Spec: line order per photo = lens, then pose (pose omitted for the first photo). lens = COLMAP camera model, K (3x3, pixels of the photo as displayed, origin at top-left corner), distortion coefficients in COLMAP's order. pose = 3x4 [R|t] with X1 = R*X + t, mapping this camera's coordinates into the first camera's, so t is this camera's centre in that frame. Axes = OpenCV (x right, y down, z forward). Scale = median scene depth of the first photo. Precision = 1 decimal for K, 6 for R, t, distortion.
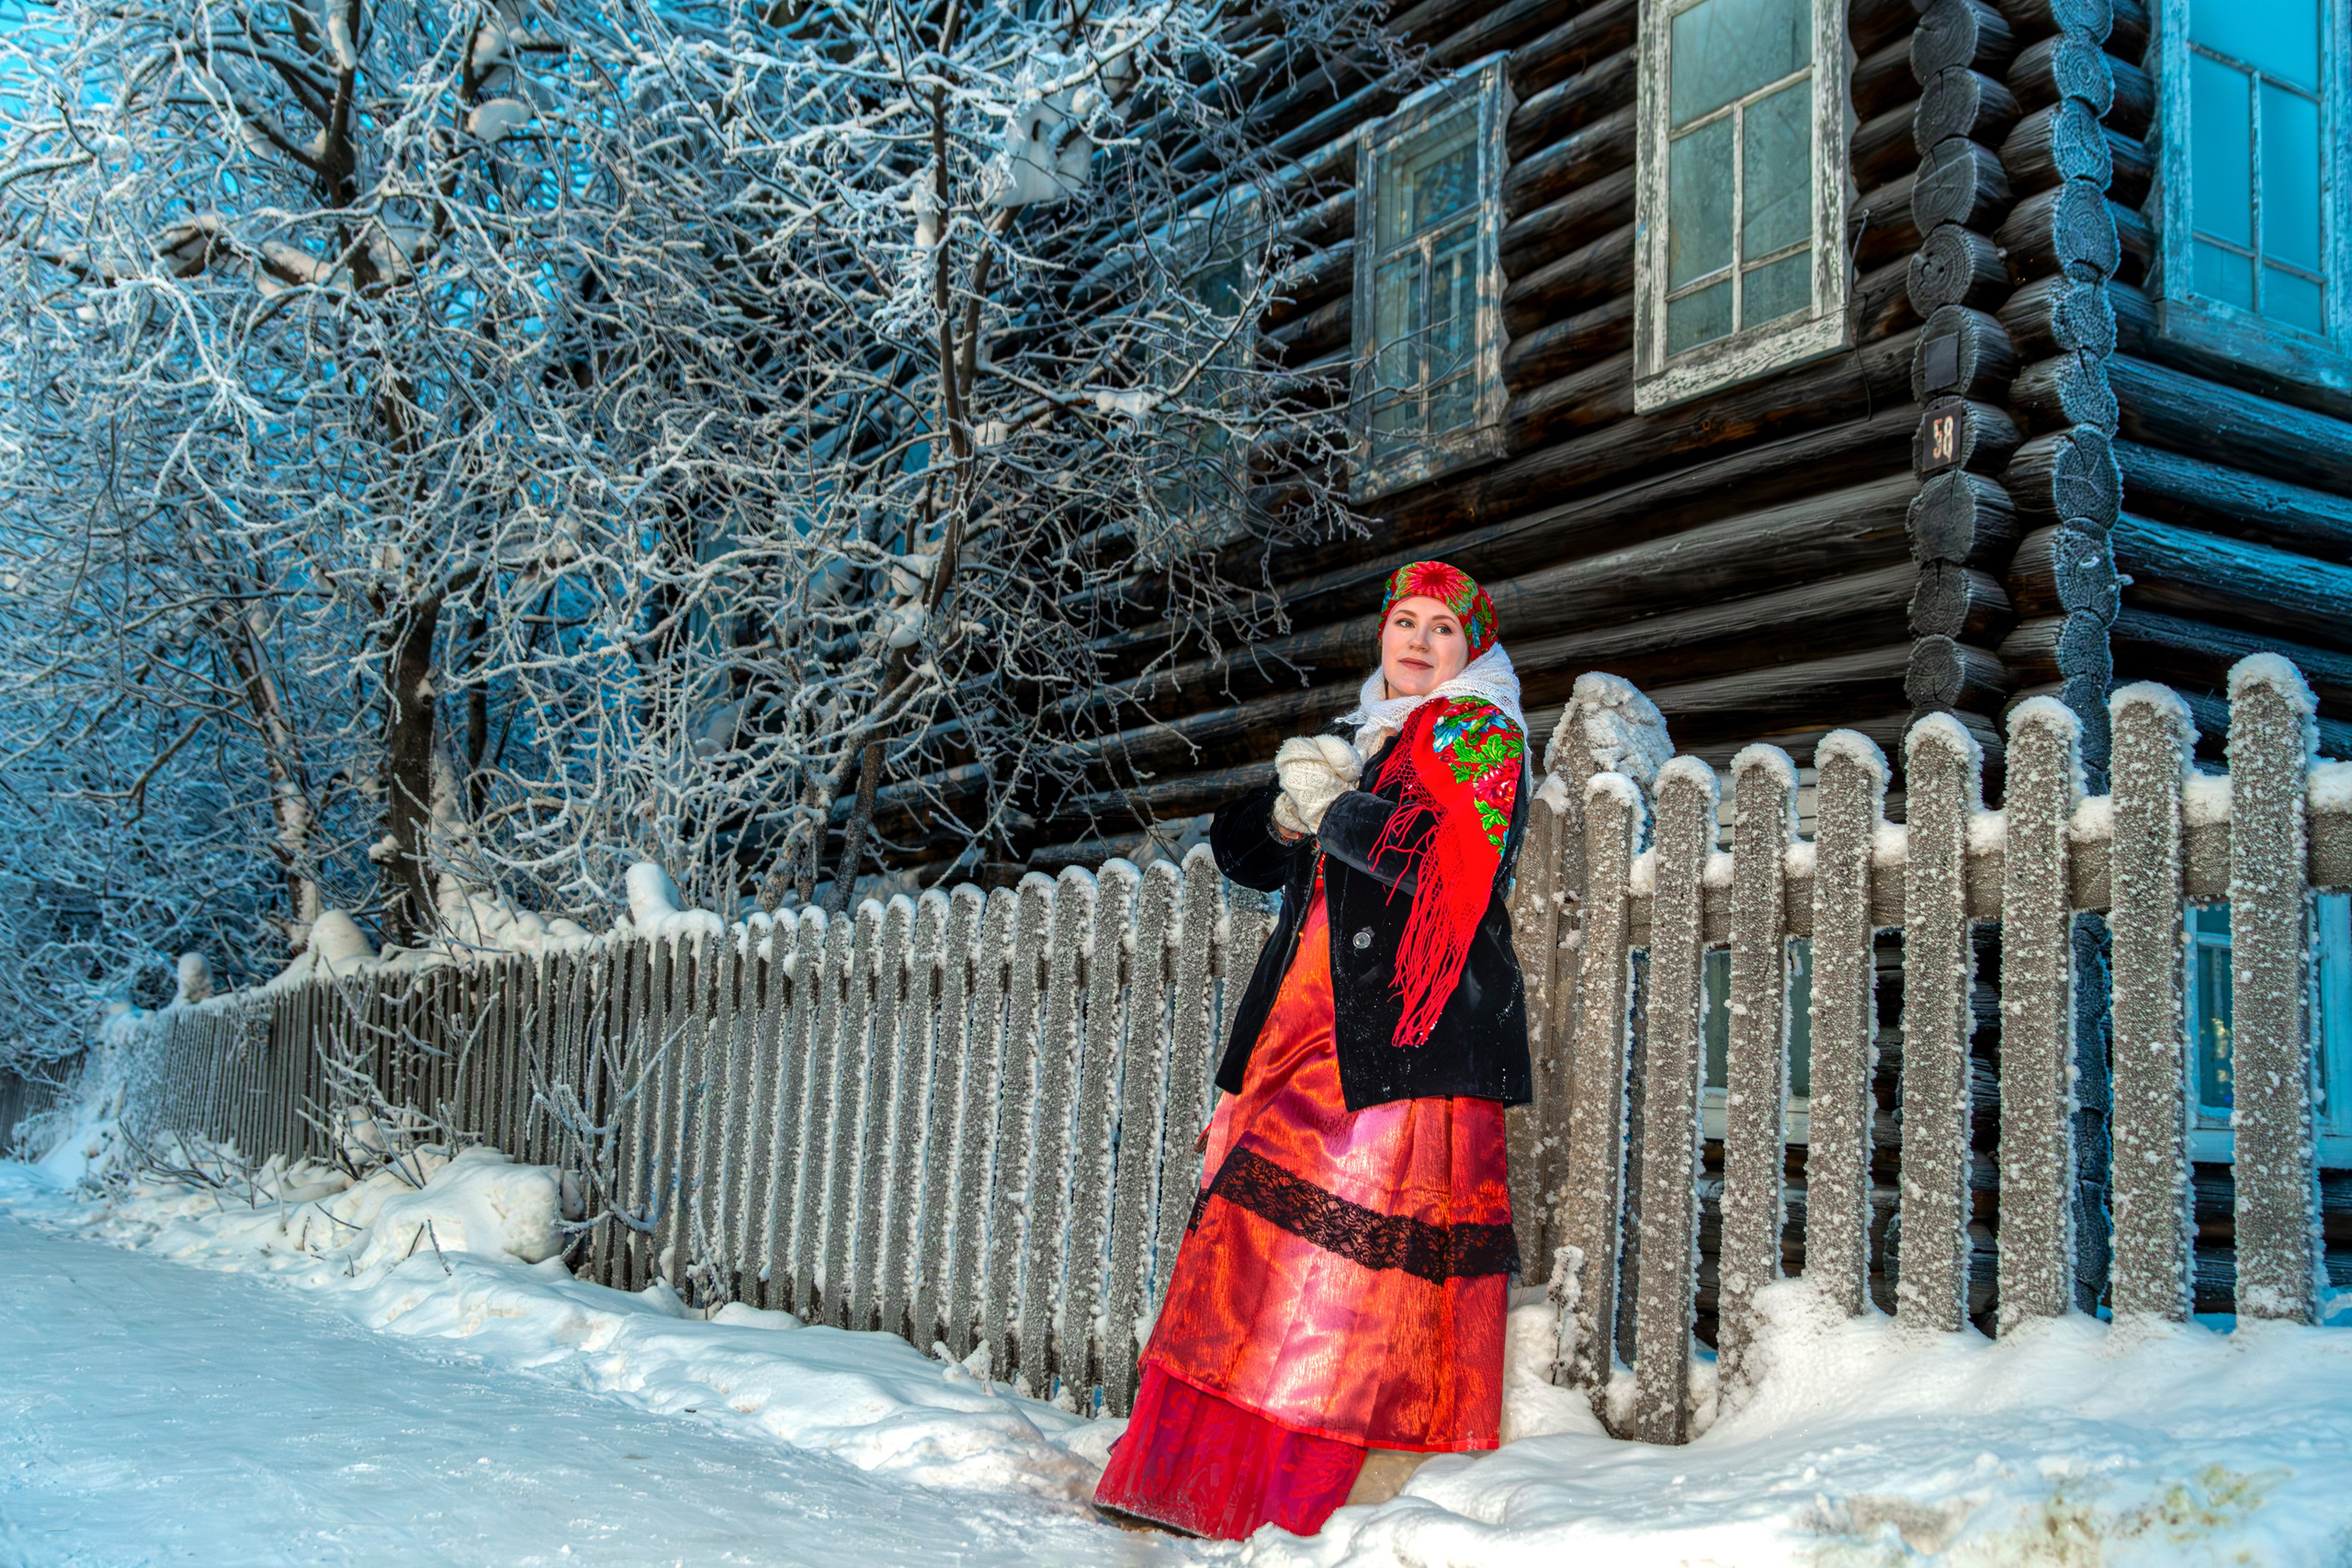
lens RADIAL K [[2418.4, 0, 1178.5], [0, 2418.4, 767.6], [0, 0, 1]] dist [-0.001609, 0.009994]
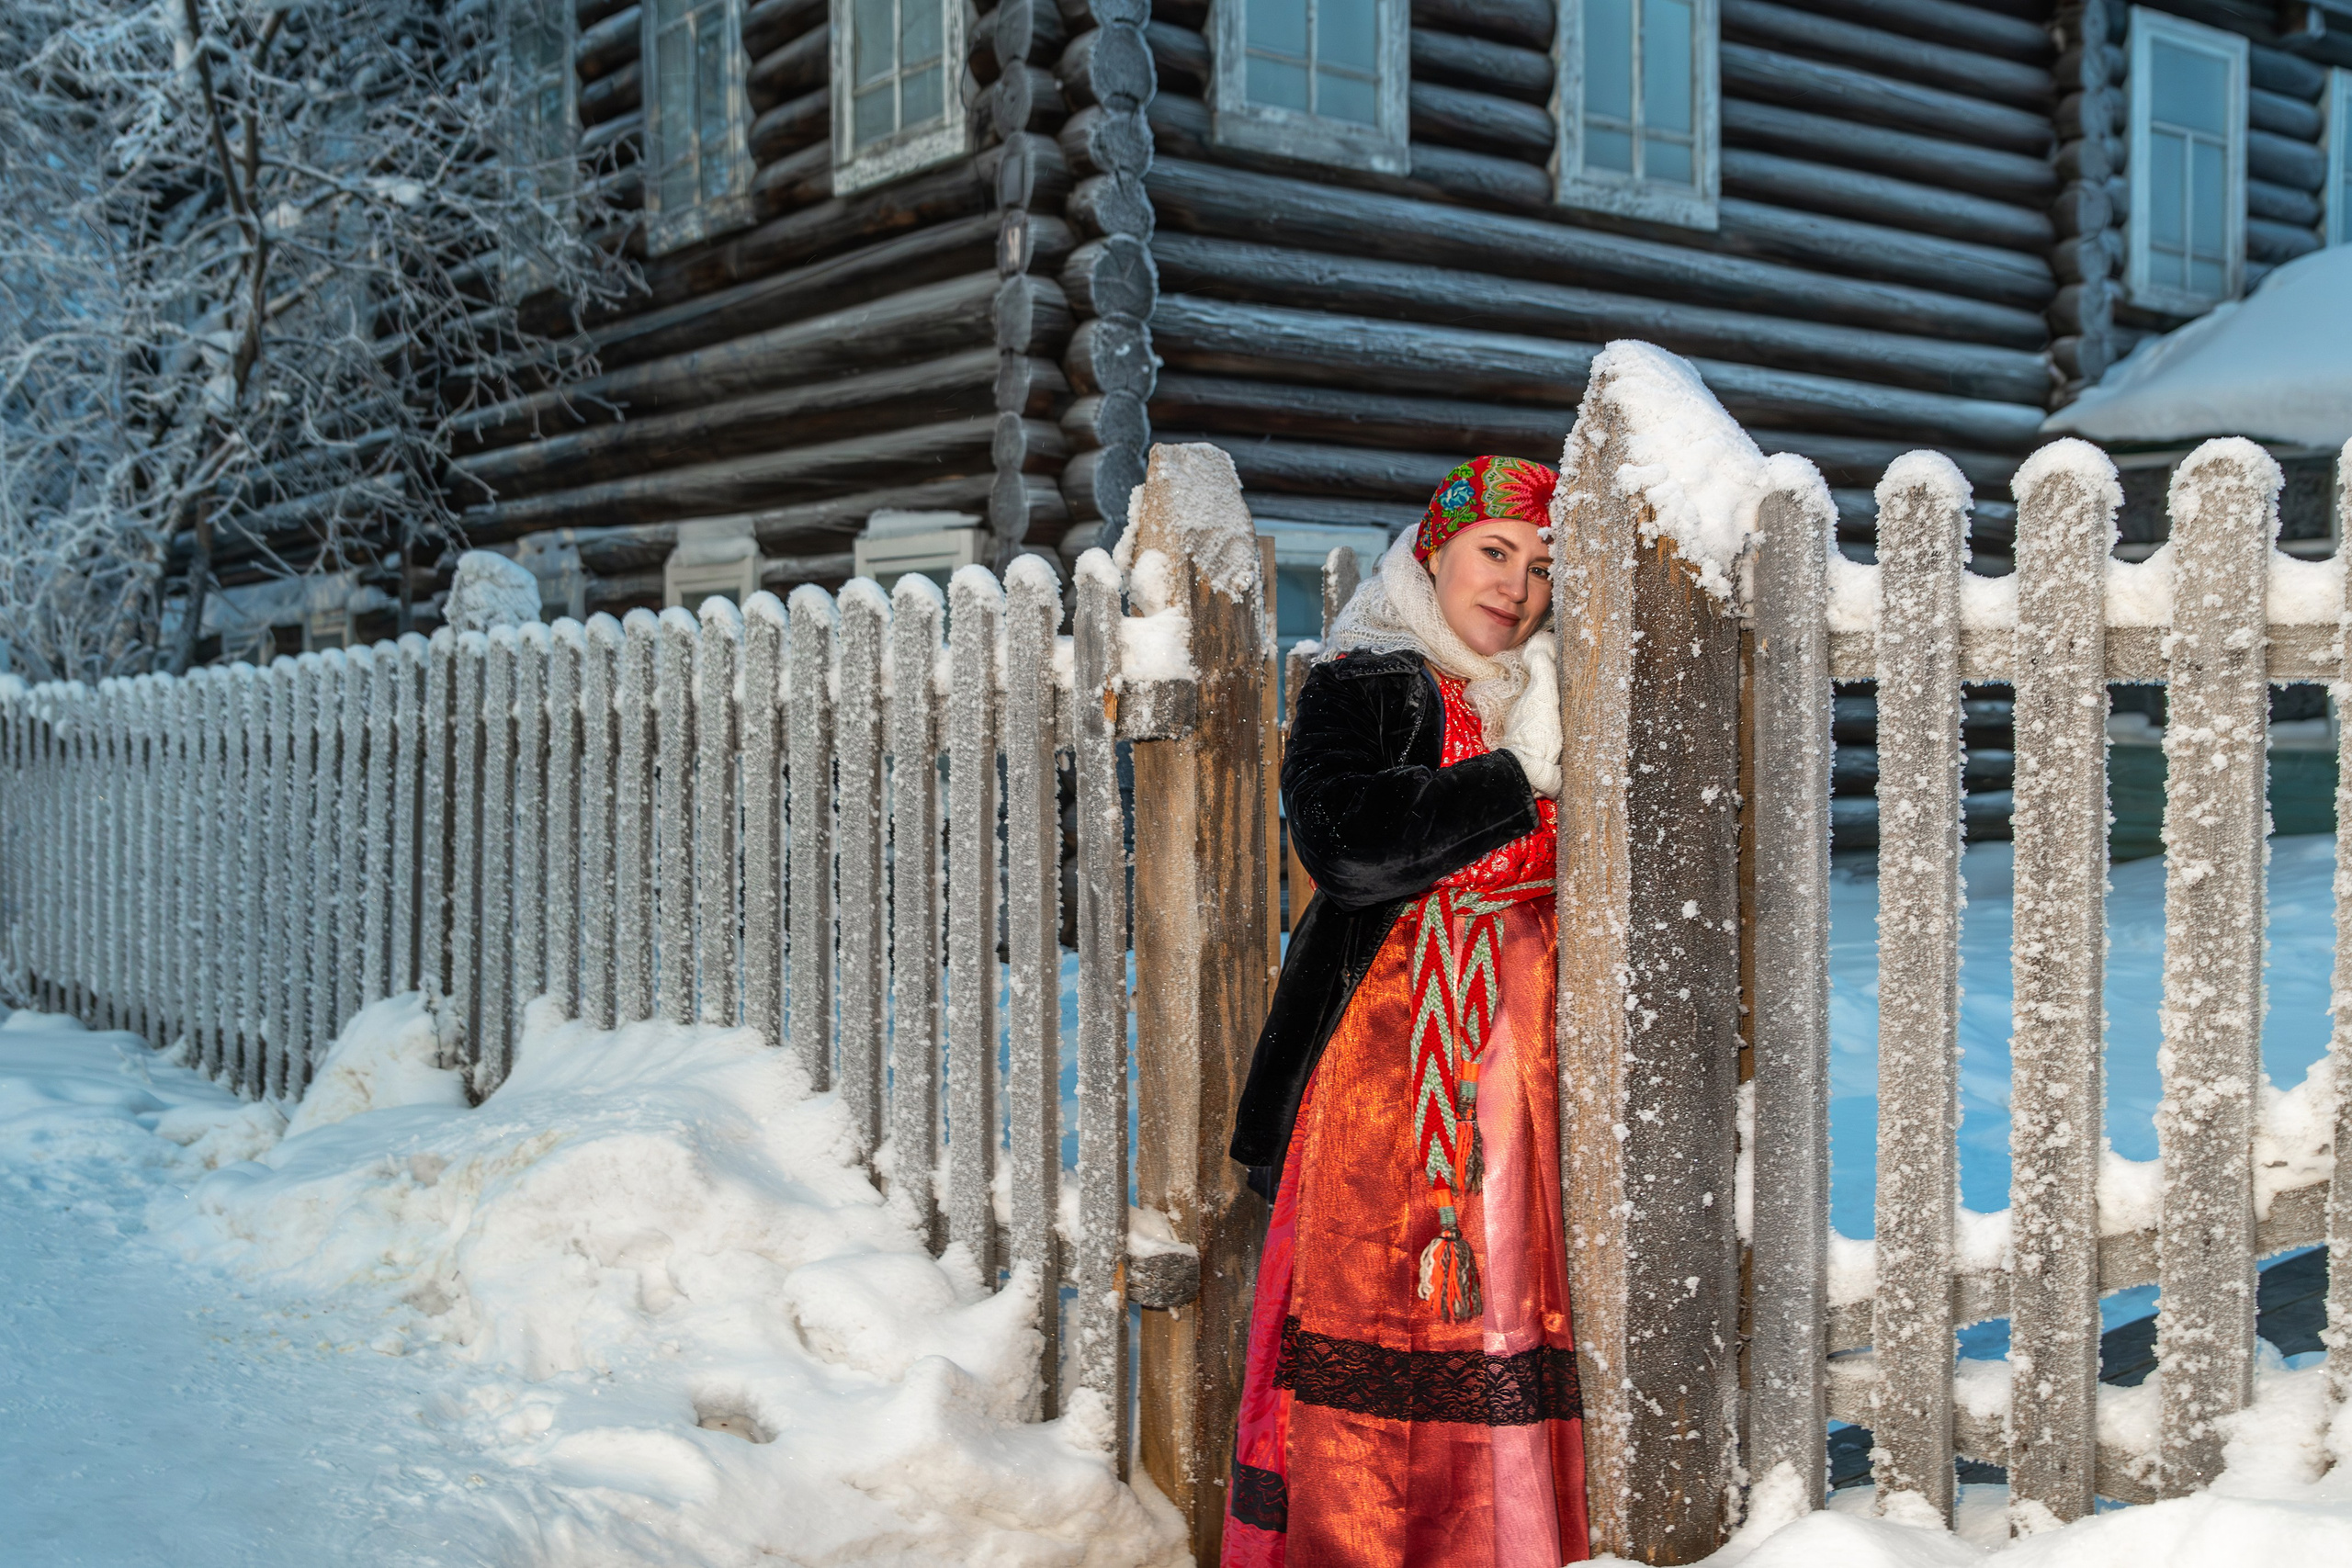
lens RADIAL K [[2418.4, 0, 1178.5], [0, 2418.4, 767.6], [0, 0, 1]] dist [-0.001609, 0.009994]
pose [[0.991789, -0.056806, 0.114572, 0.235023], [0.036373, 0.984228, 0.173127, -0.082134], [-0.122600, -0.167538, 0.978213, -0.231222]]
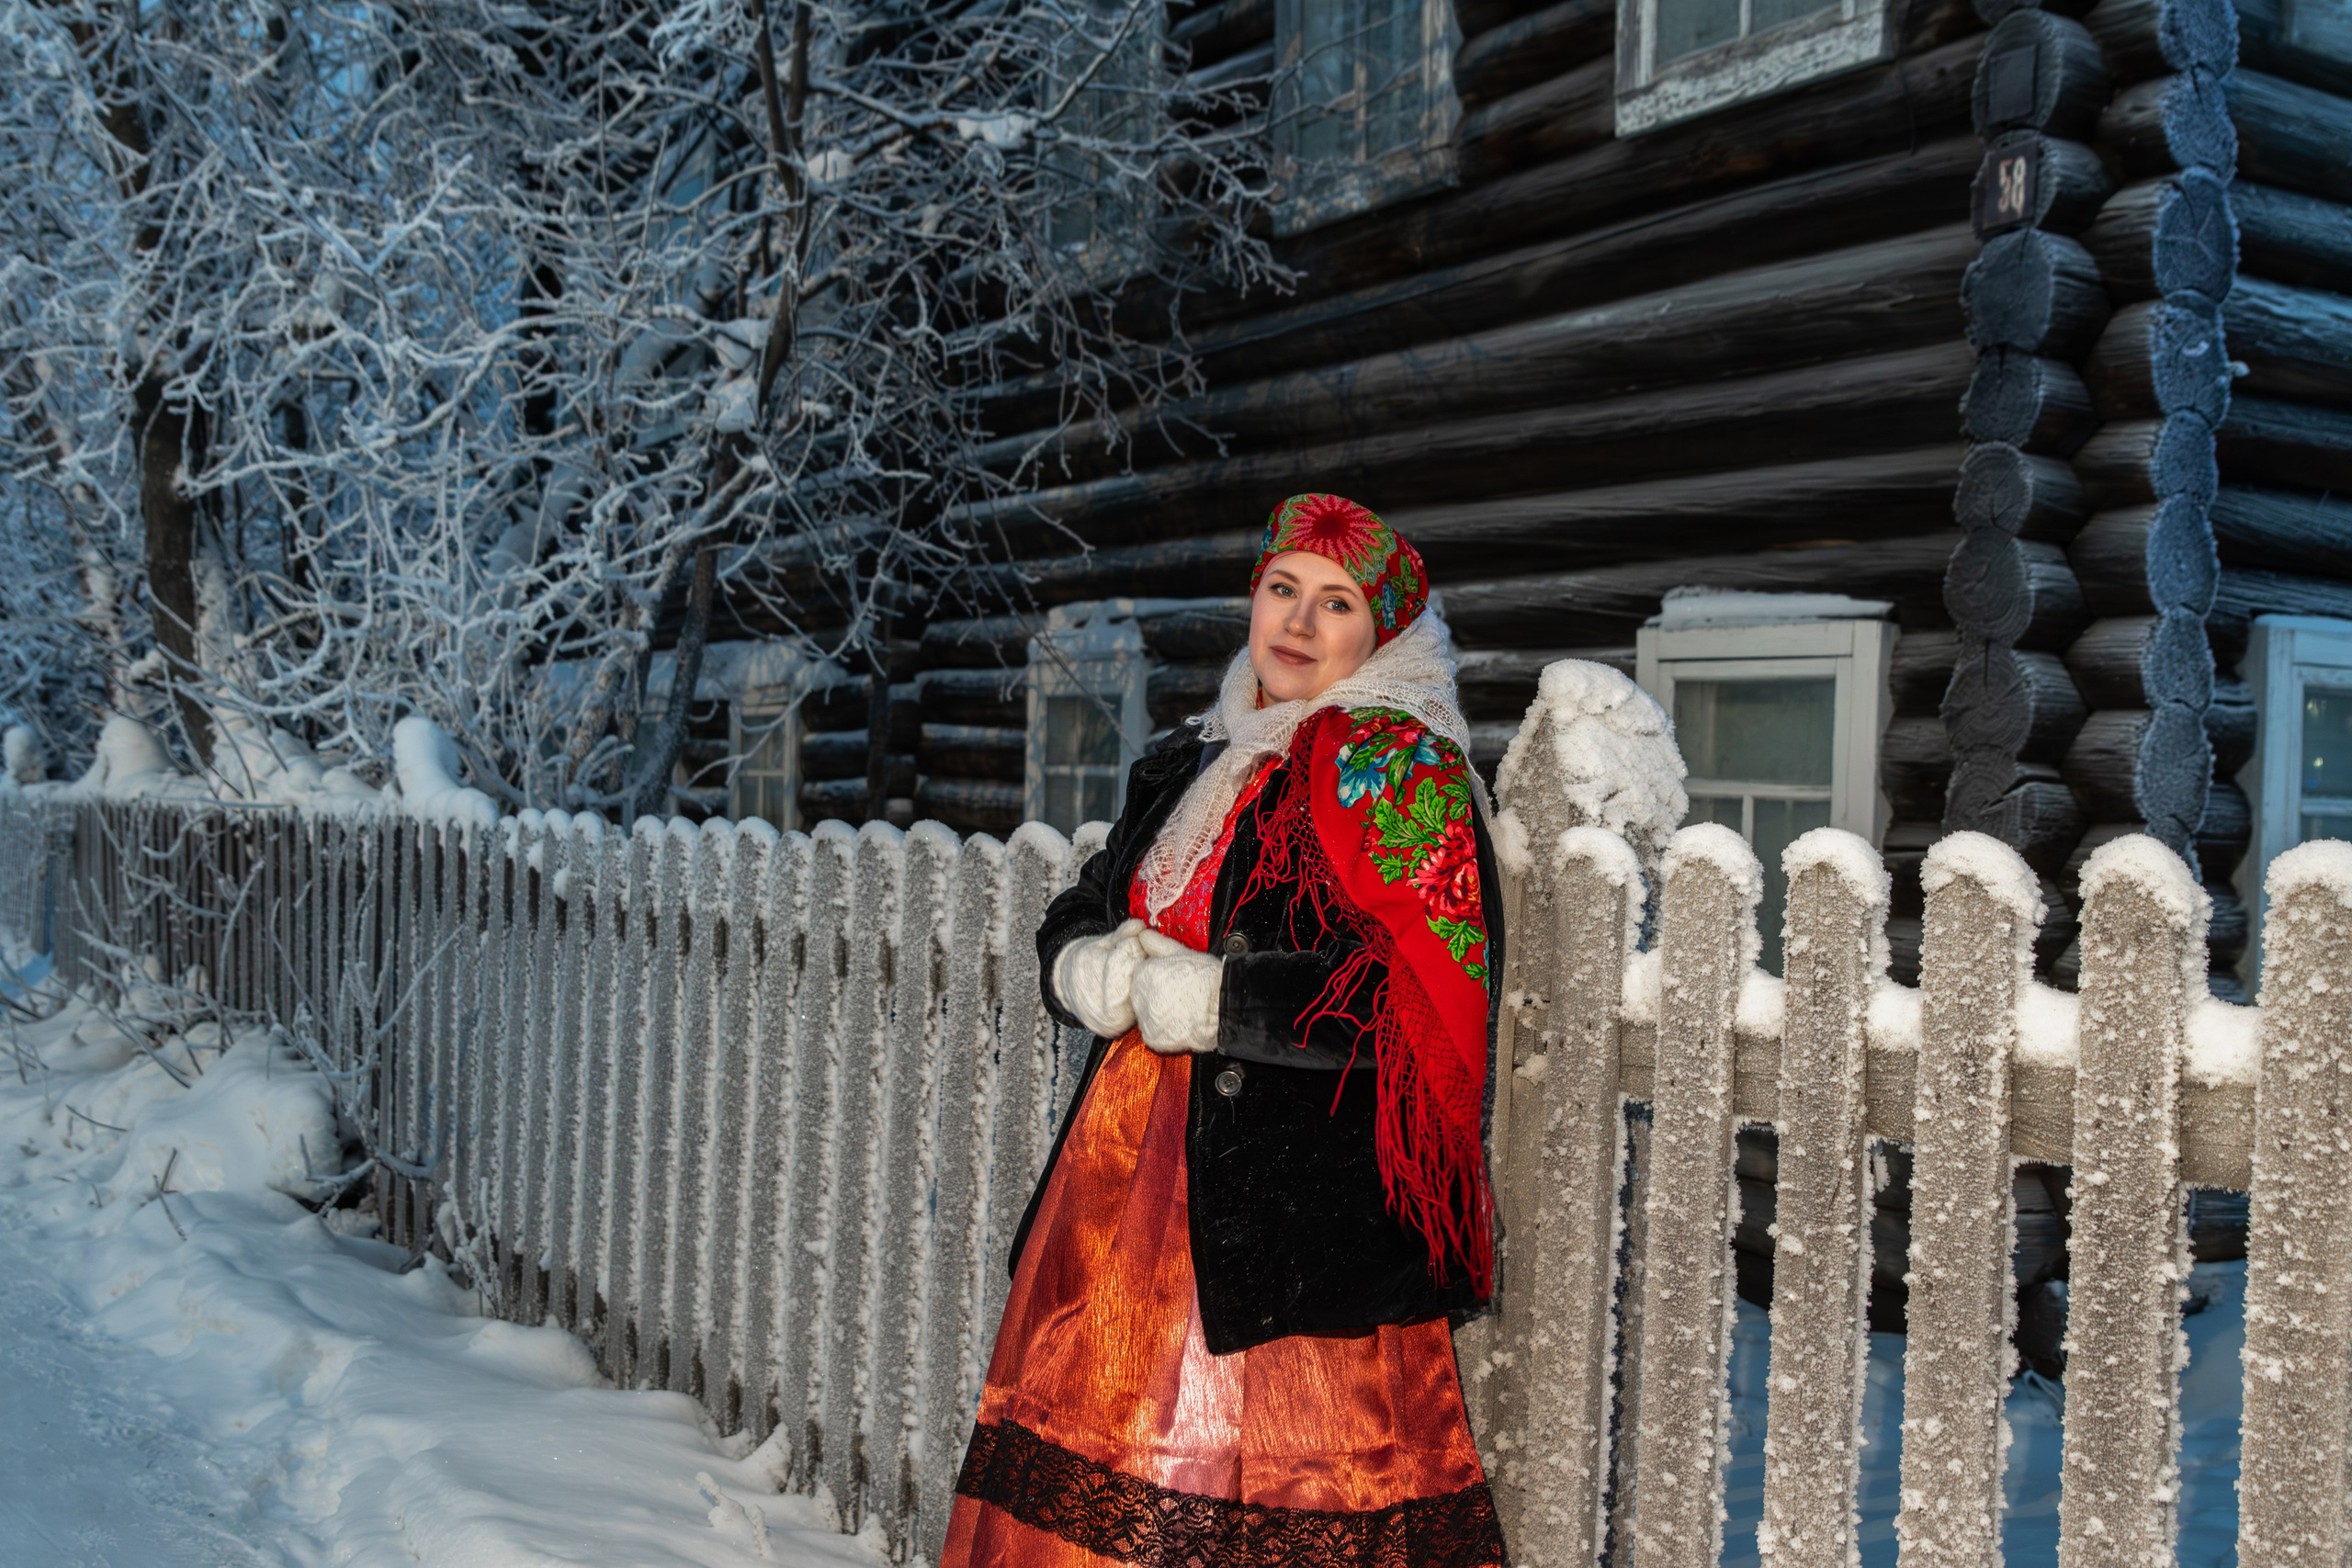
lens RADIAL K [[2418.4, 0, 1178.5], [0, 2418.4, 767.6], [0, 0, 1]] dist [-0.001609, 0.009994]
pose [[0.999749, -0.018209, 0.013027, 0.031809], [0.016186, 0.989829, 0.141340, -0.062341], [-0.015468, -0.141094, 0.989875, 0.195743]]
